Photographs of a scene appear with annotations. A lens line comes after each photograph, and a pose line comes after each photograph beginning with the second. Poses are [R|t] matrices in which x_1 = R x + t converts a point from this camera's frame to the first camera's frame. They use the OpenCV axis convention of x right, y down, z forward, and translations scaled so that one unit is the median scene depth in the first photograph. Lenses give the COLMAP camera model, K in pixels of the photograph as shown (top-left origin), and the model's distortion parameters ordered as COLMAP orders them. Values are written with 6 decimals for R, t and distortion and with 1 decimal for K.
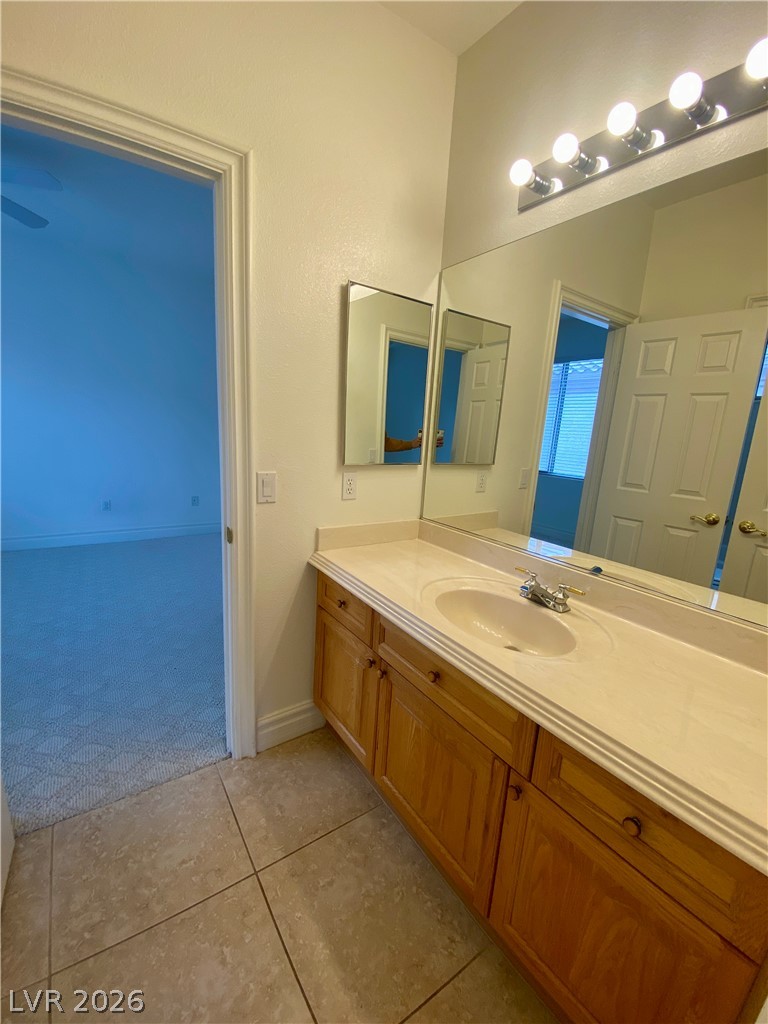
lens RADIAL K [[415.3, 0, 384.0], [0, 415.3, 505.5], [0, 0, 1]] dist [0.000900, -0.013008]
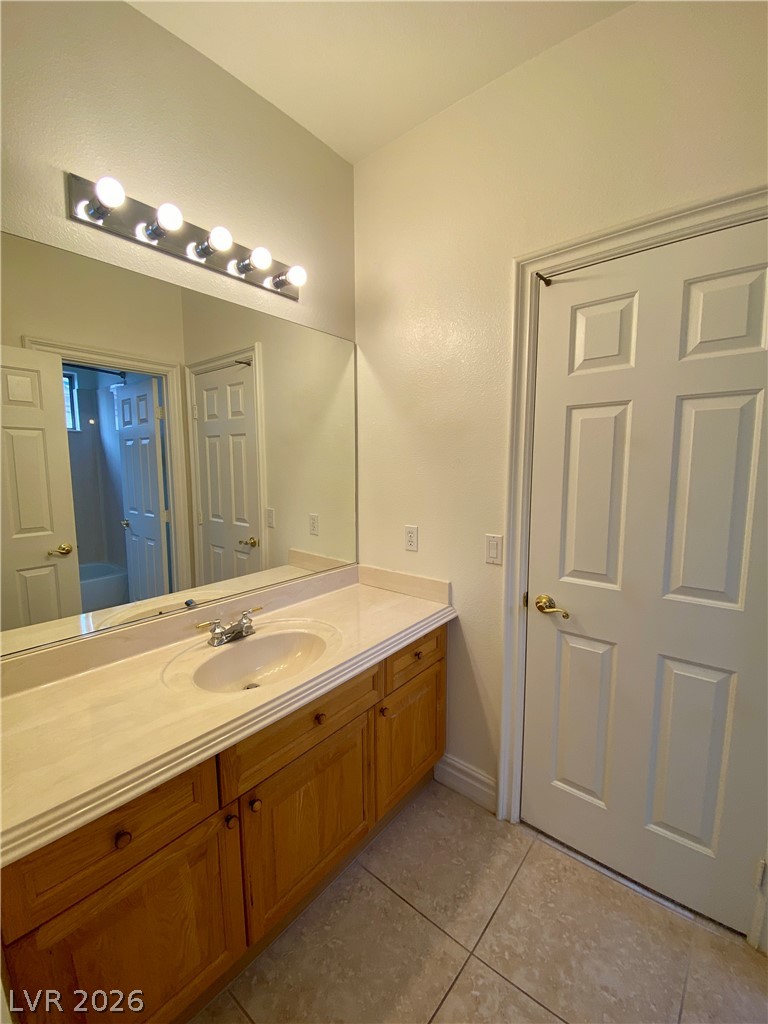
lens RADIAL K [[417.3, 0, 382.1], [0, 417.3, 514.9], [0, 0, 1]] dist [-0.000235, -0.013874]
pose [[-0.261762, -0.174795, 0.949172, -0.754955], [0.174076, 0.958783, 0.224572, -0.274115], [-0.949304, 0.224013, -0.220546, 0.849767]]
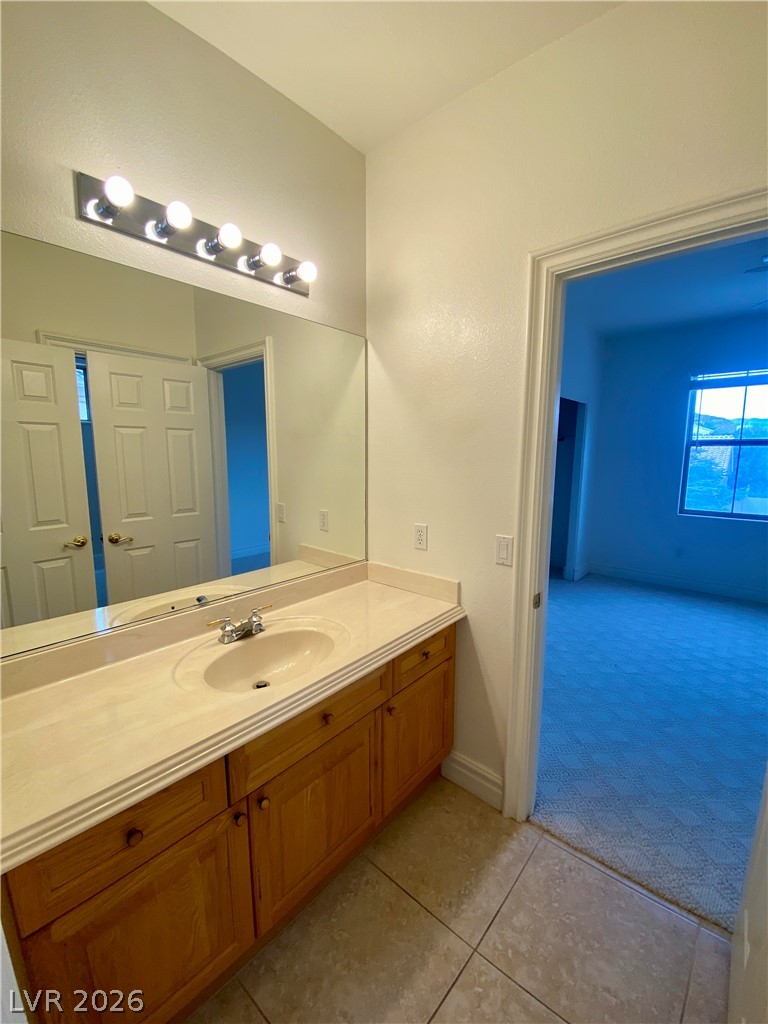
lens RADIAL K [[417.3, 0, 382.1], [0, 417.3, 514.9], [0, 0, 1]] dist [-0.000235, -0.013874]
pose [[-0.234791, -0.200722, 0.951096, -0.746061], [0.171944, 0.954442, 0.243875, -0.300606], [-0.956718, 0.220795, -0.189582, 0.837138]]
